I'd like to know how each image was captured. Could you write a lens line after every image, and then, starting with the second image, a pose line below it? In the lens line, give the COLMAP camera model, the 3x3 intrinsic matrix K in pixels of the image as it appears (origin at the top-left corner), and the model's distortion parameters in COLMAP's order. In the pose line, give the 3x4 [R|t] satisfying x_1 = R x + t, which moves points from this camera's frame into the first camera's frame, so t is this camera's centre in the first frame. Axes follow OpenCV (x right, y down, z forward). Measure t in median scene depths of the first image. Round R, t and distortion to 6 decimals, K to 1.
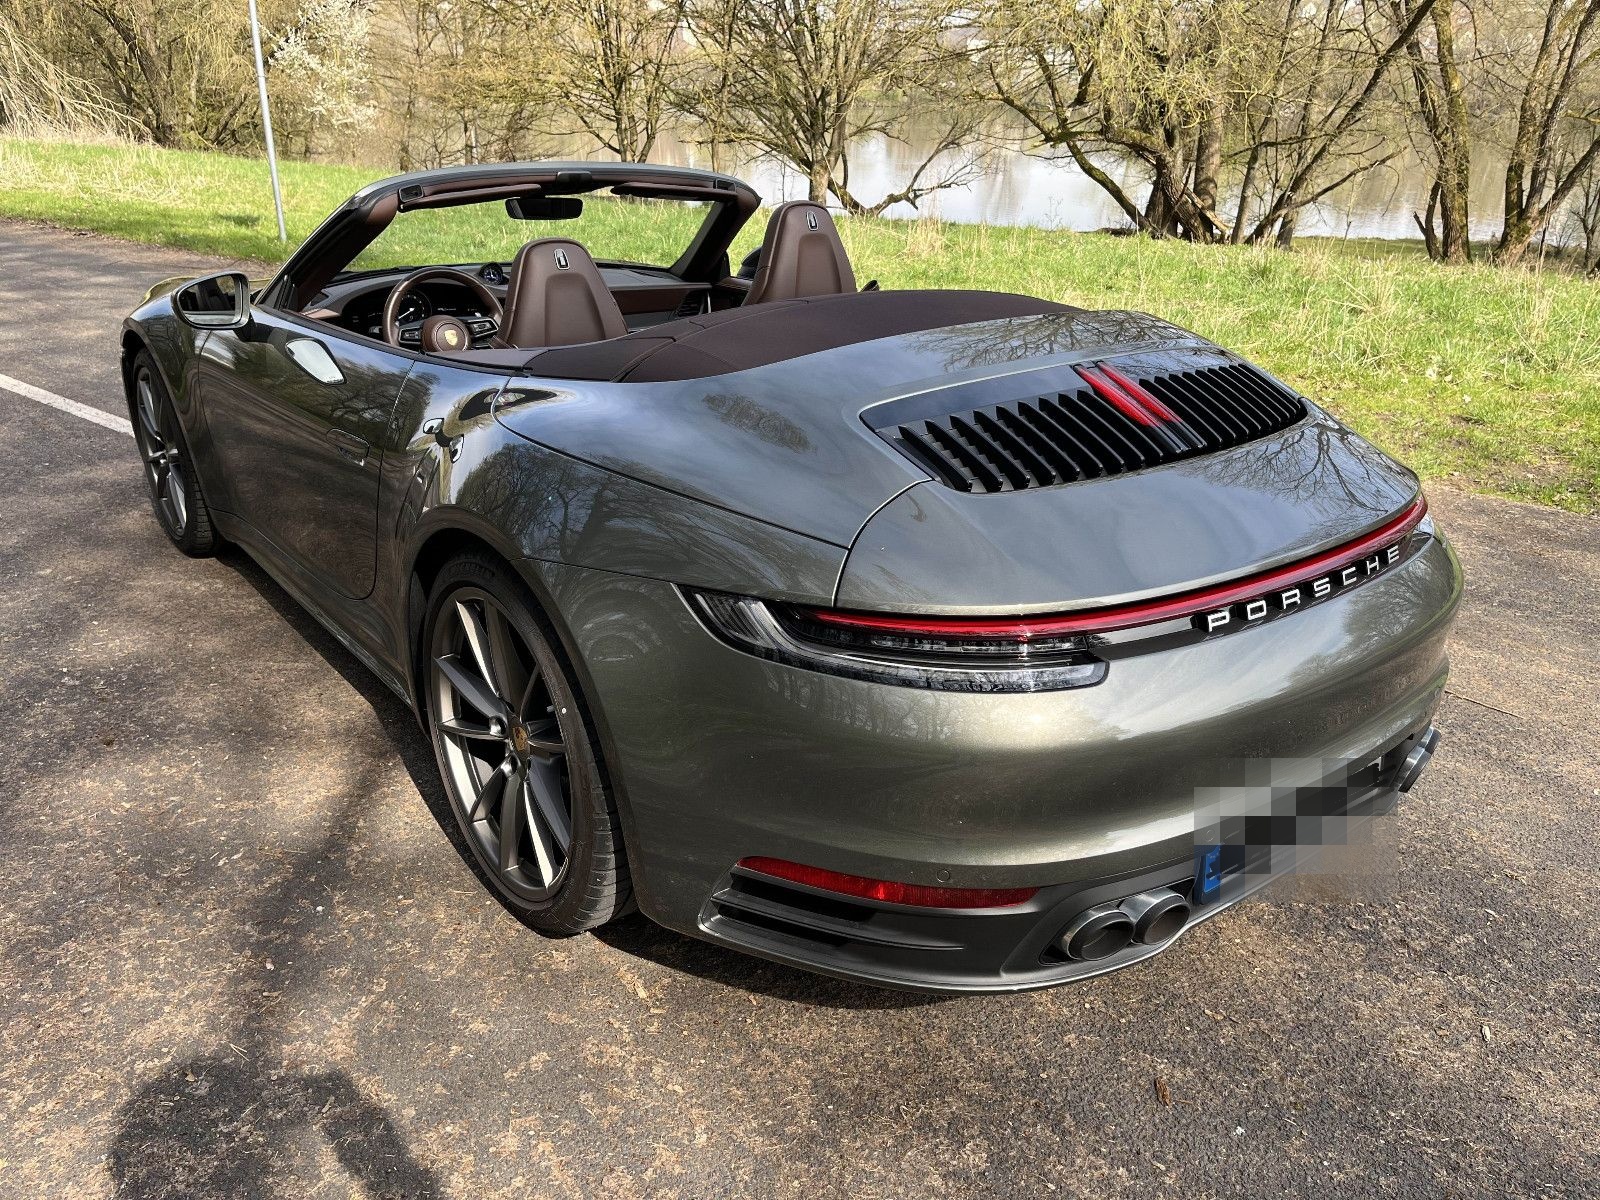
lens RADIAL K [[1212.6, 0, 799.4], [0, 1212.6, 607.4], [0, 0, 1]] dist [0.069379, -0.105090]
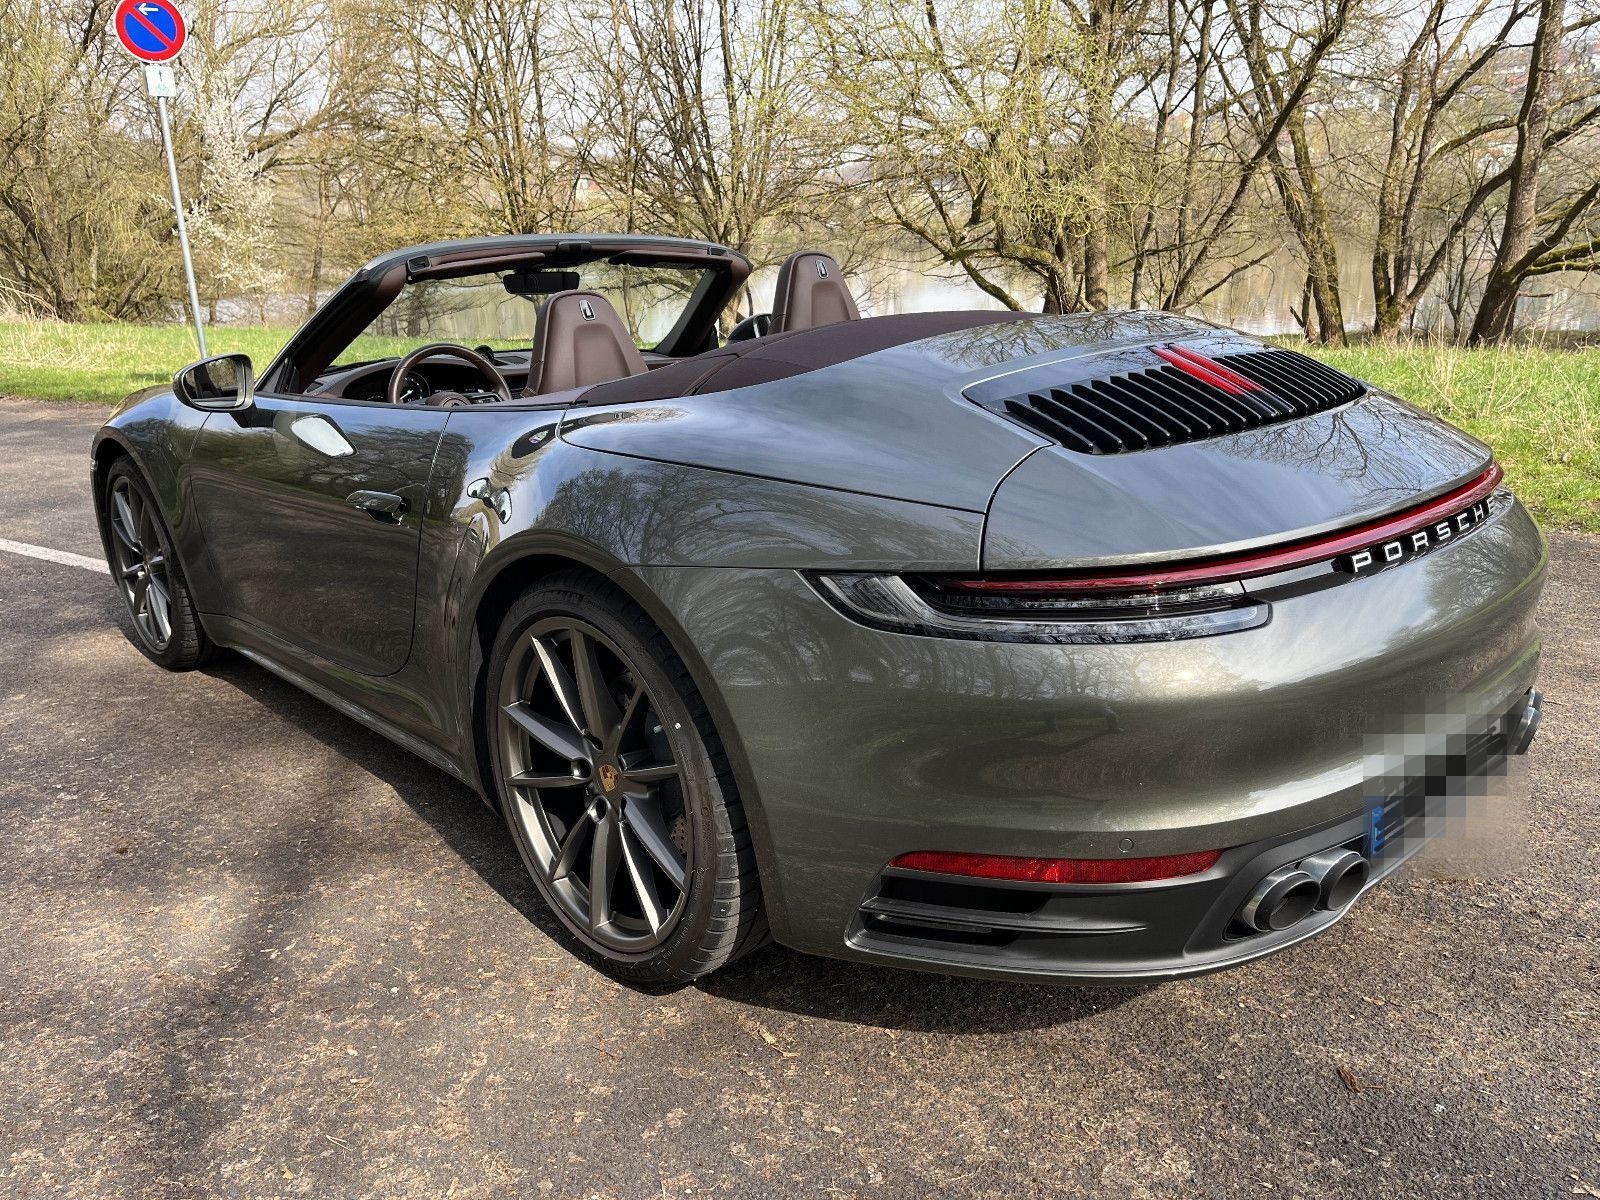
lens RADIAL K [[1212.6, 0, 801.6], [0, 1212.6, 599.4], [0, 0, 1]] dist [0.069379, -0.105090]
pose [[0.994695, -0.077853, 0.067234, -0.125867], [0.084812, 0.990553, -0.107757, 0.080133], [-0.058210, 0.112888, 0.991901, 0.044333]]
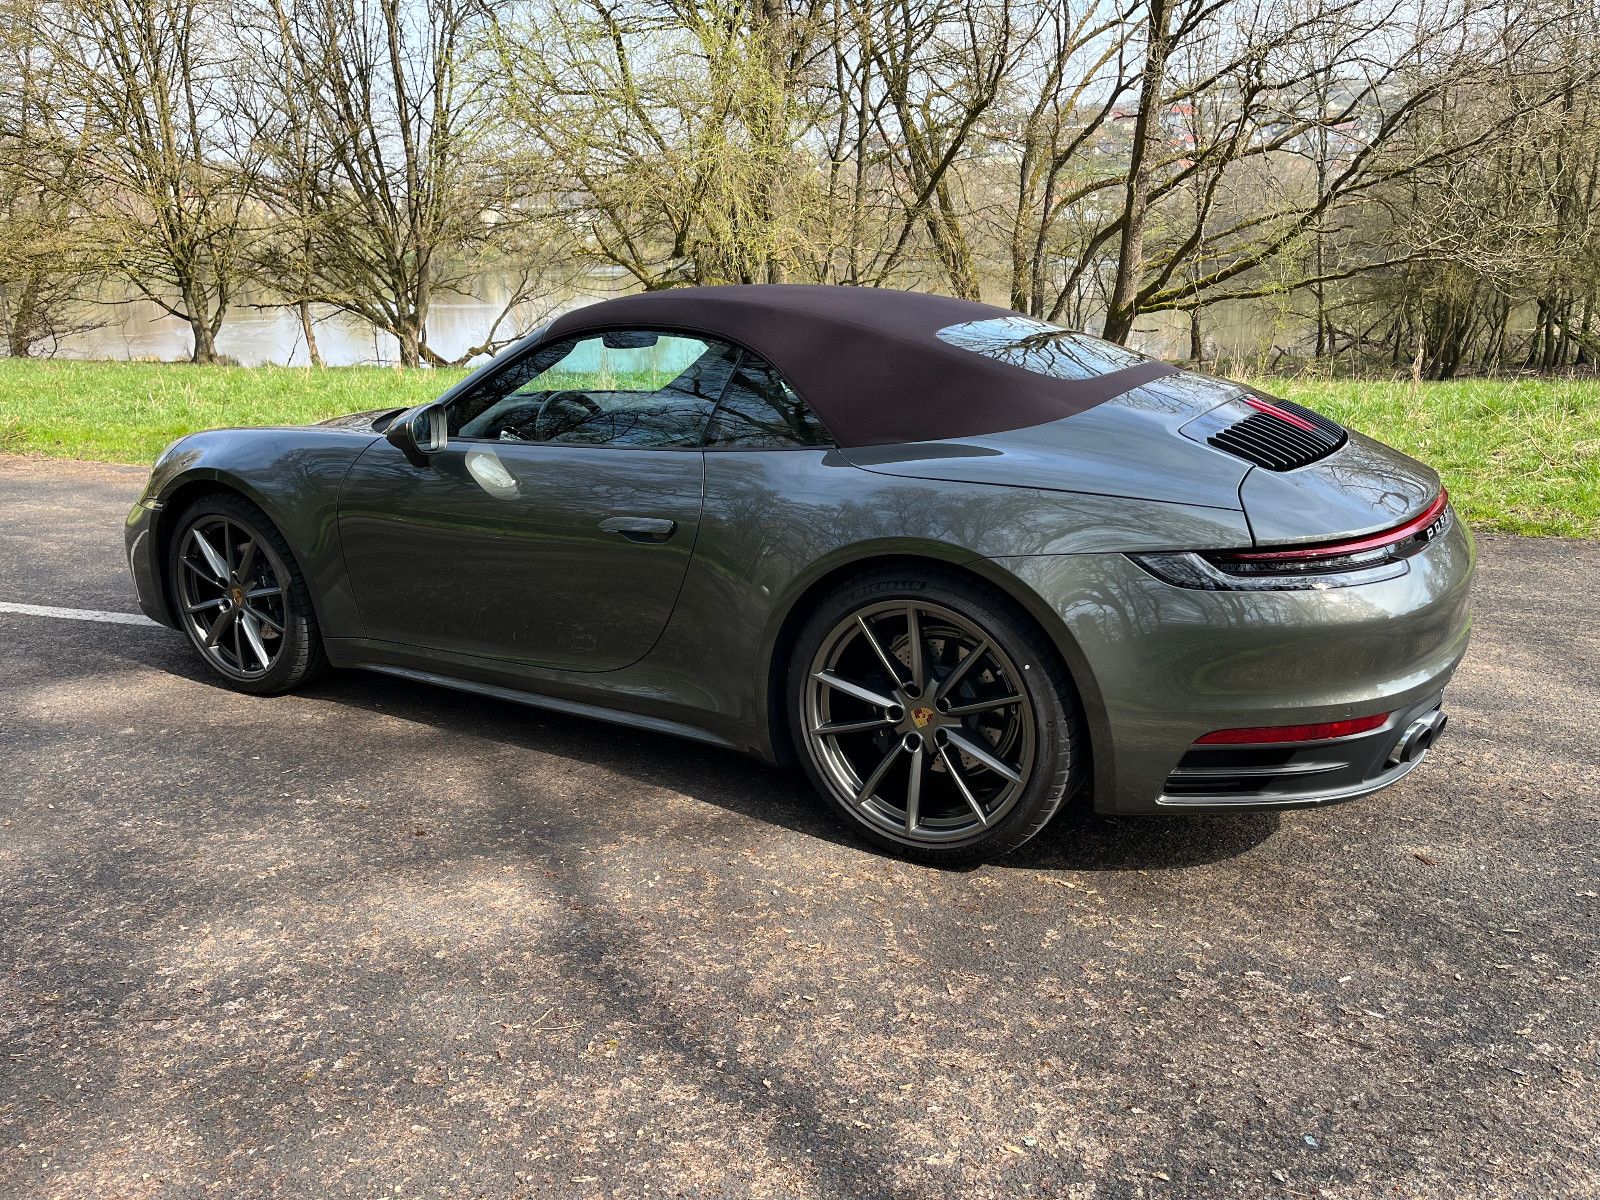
lens RADIAL K [[1212.6, 0, 801.7], [0, 1212.6, 599.8], [0, 0, 1]] dist [0.069379, -0.105090]
pose [[0.930138, -0.127993, 0.344182, -0.723497], [0.168203, 0.981681, -0.089497, 0.074824], [-0.326422, 0.141137, 0.934628, -0.156224]]
